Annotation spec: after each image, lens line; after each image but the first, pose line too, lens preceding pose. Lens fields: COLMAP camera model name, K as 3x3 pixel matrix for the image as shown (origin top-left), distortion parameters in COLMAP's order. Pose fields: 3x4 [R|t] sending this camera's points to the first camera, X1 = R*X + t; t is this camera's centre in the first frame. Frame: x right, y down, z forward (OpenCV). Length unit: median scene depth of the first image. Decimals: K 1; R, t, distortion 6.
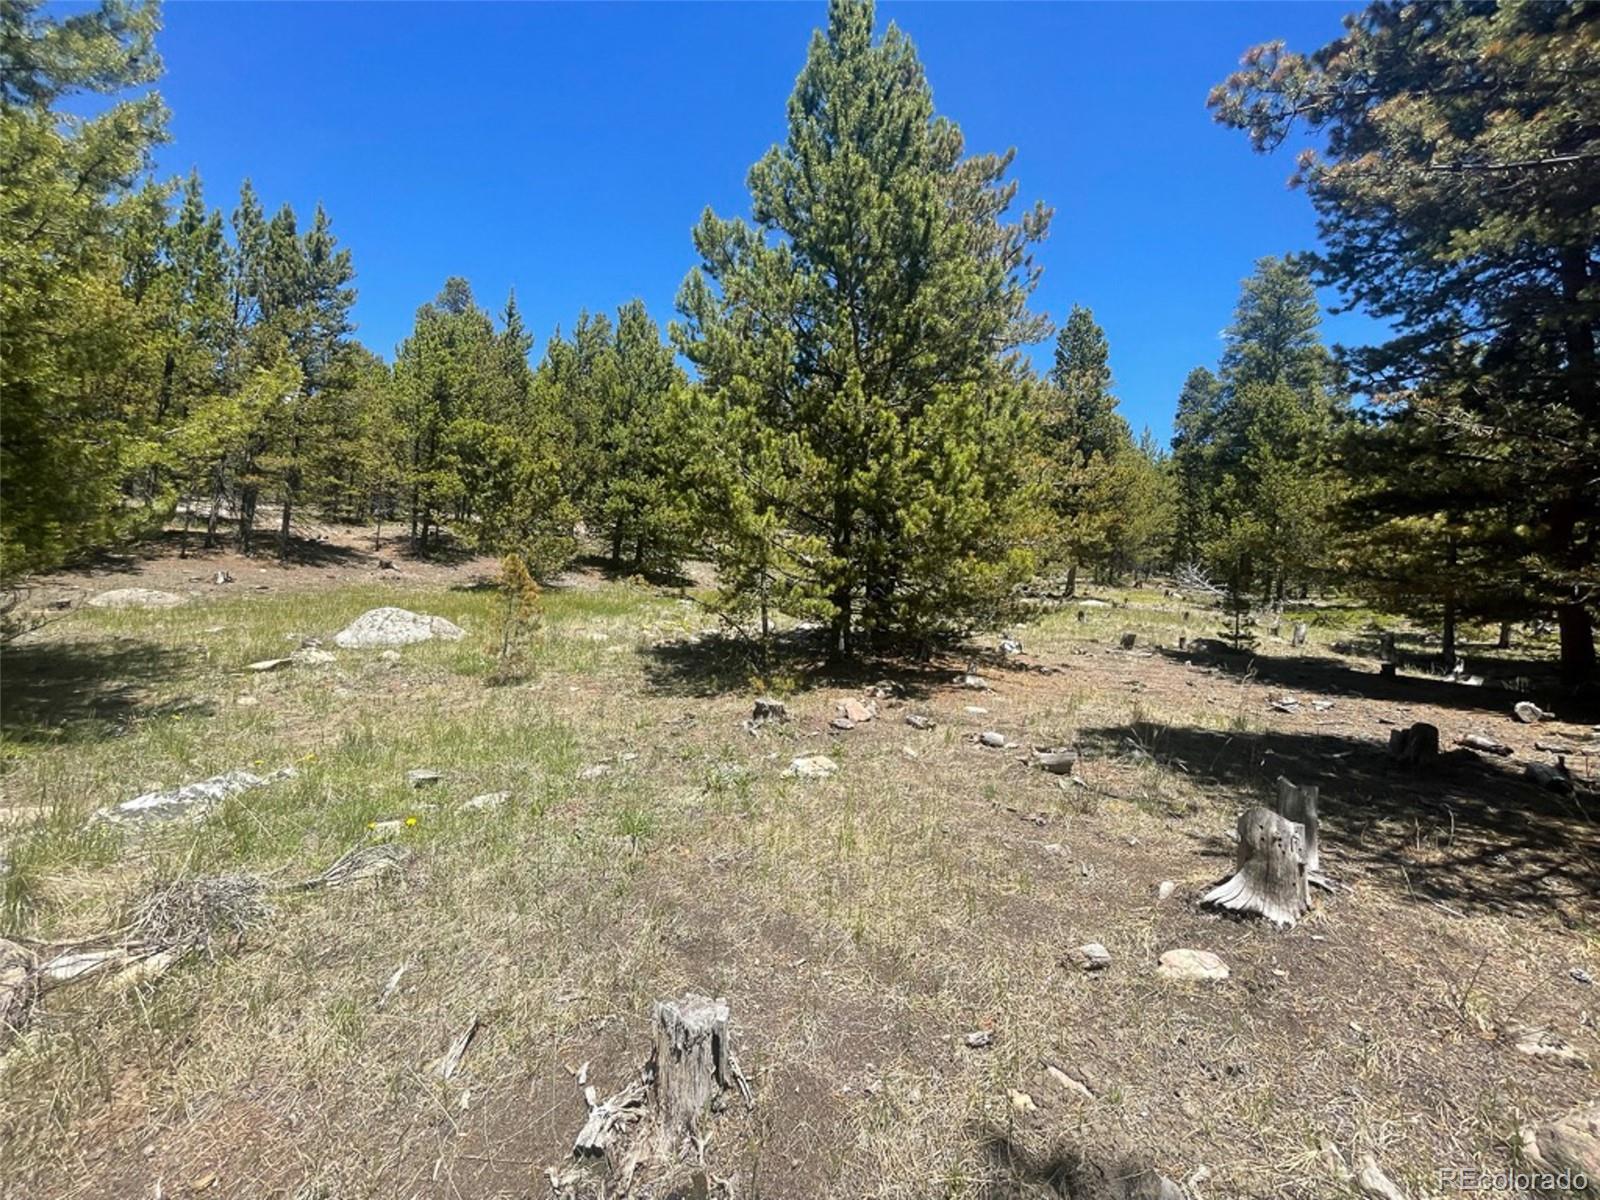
lens RADIAL K [[650.1, 0, 792.9], [0, 650.1, 595.8], [0, 0, 1]] dist [-0.000432, -0.001253]
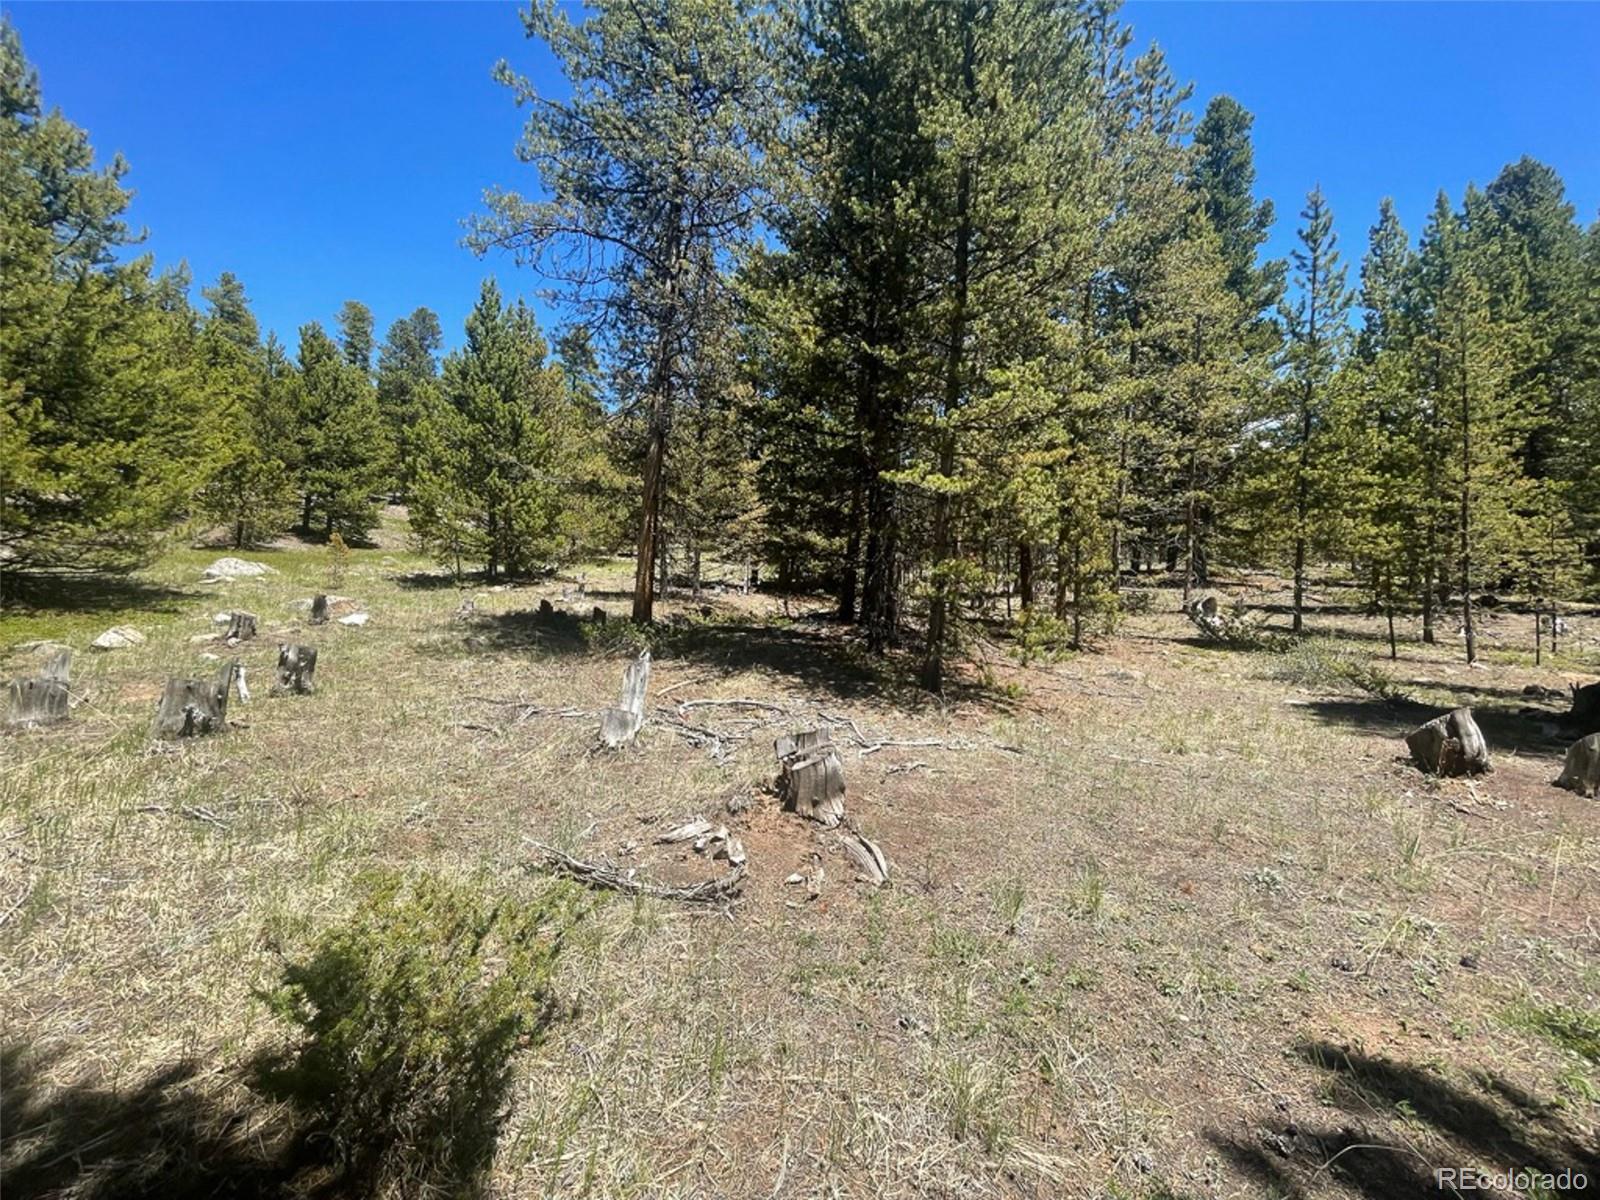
lens RADIAL K [[650.1, 0, 792.9], [0, 650.1, 595.8], [0, 0, 1]] dist [-0.000432, -0.001253]
pose [[0.881786, -0.027603, 0.470842, -0.096638], [0.001326, 0.998427, 0.056050, 0.032266], [-0.471648, -0.048800, 0.880435, -1.927734]]
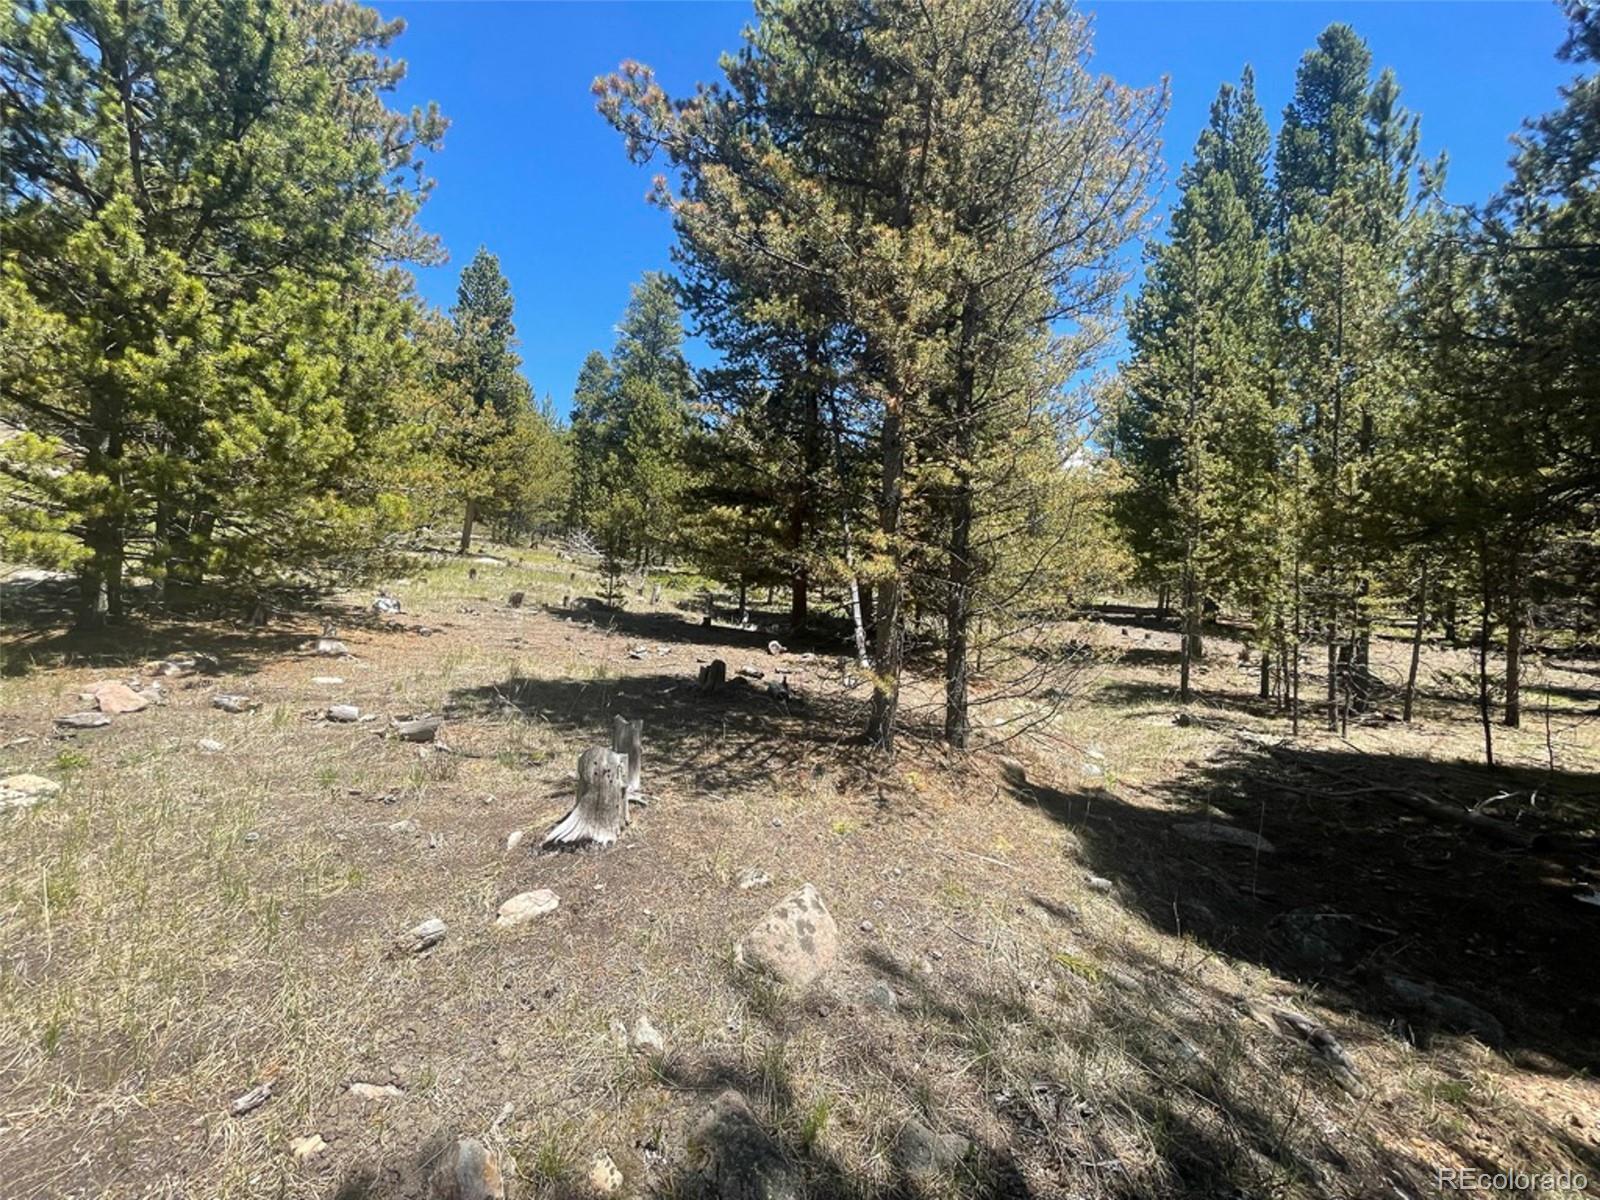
lens RADIAL K [[650.1, 0, 792.9], [0, 650.1, 595.8], [0, 0, 1]] dist [-0.000432, -0.001253]
pose [[0.653702, 0.006041, 0.756728, 0.037315], [-0.054270, 0.997768, 0.038916, 0.001241], [-0.754804, -0.066506, 0.652570, 0.009228]]
